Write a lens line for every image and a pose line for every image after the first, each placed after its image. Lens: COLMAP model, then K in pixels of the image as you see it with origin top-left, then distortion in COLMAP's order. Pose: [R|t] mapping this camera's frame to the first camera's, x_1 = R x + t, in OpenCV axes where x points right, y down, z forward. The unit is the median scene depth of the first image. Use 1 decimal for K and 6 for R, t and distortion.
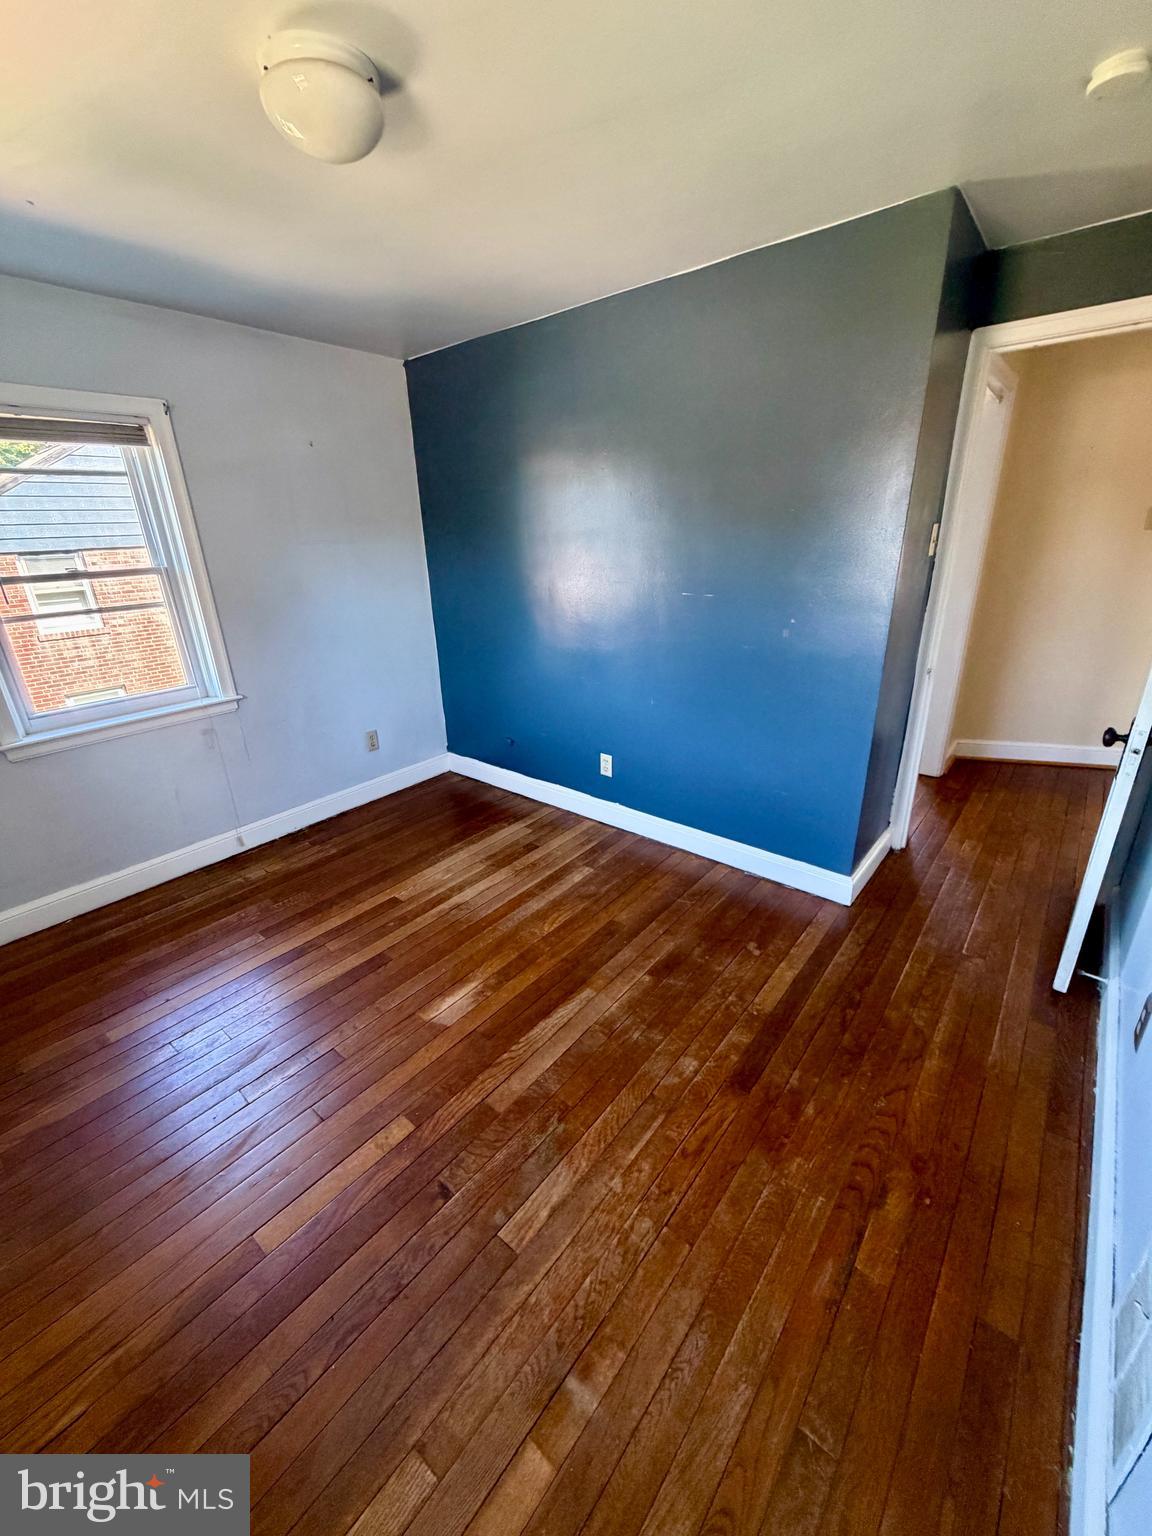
lens RADIAL K [[613.8, 0, 584.3], [0, 613.8, 771.8], [0, 0, 1]] dist [-0.000038, 0.000292]
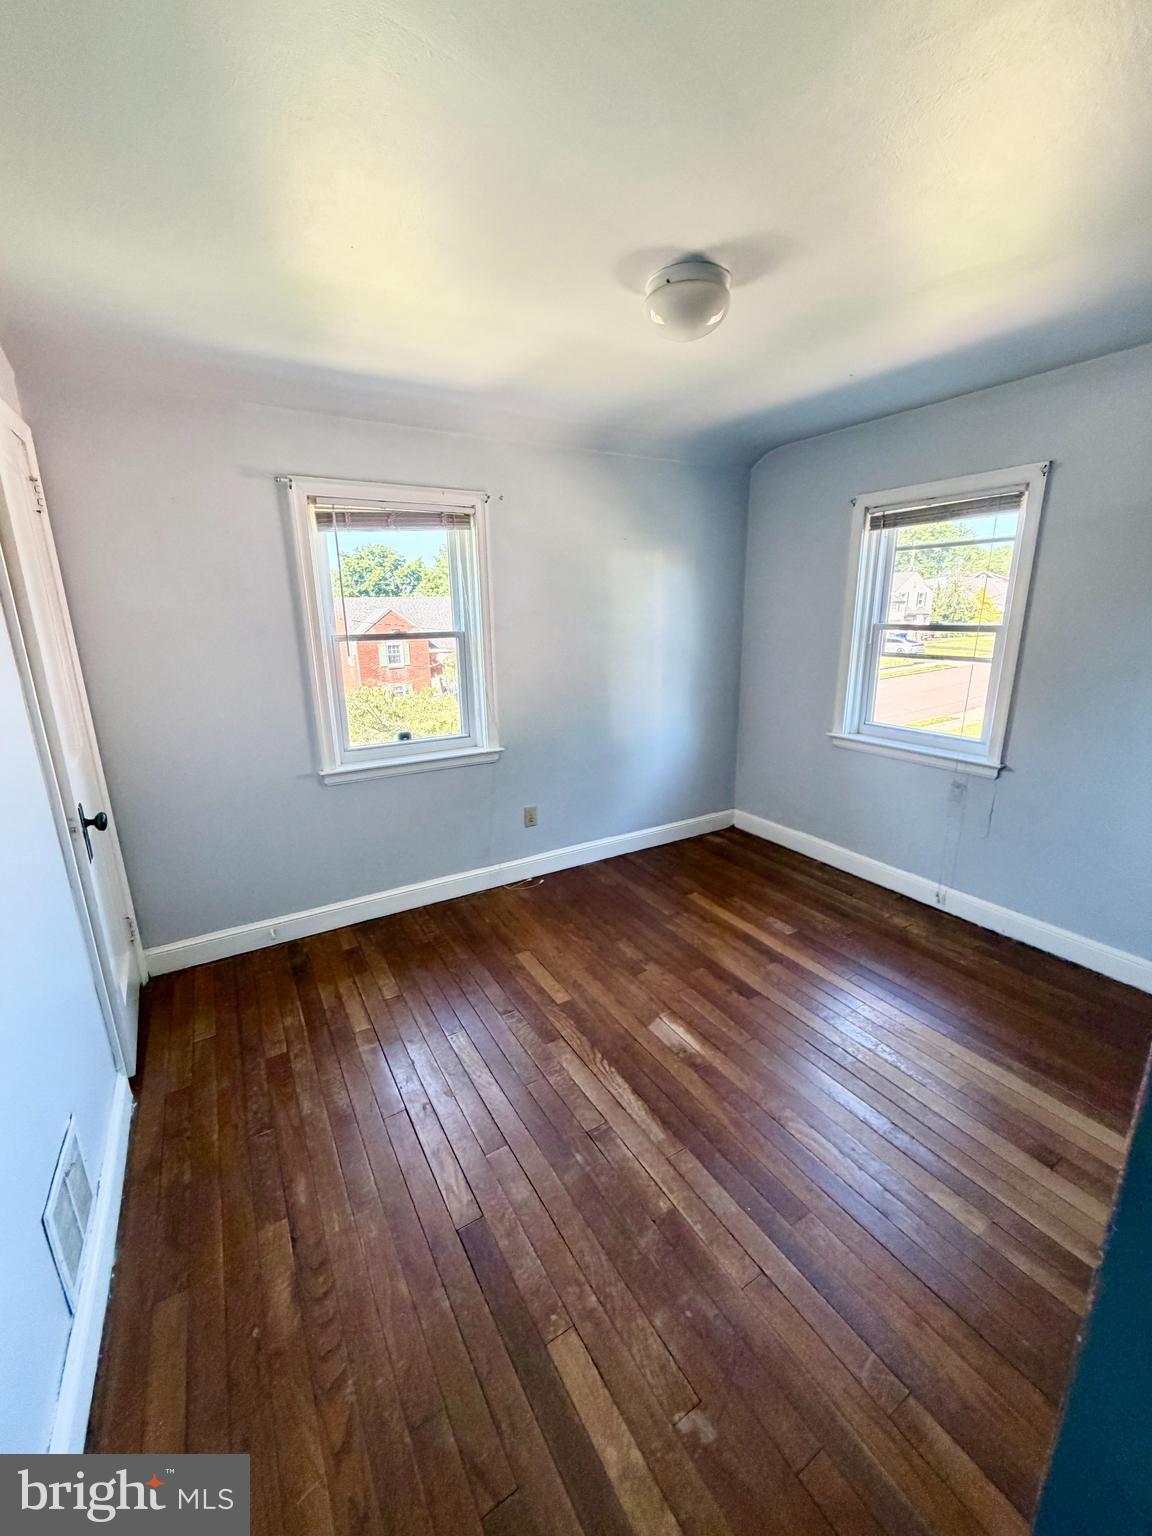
lens RADIAL K [[613.8, 0, 563.4], [0, 613.8, 764.6], [0, 0, 1]] dist [-0.000038, 0.000292]
pose [[-0.362606, 0.271333, -0.891569, 0.651062], [-0.314690, 0.864838, 0.391184, -0.365005], [0.877204, 0.422413, -0.228210, 0.831833]]
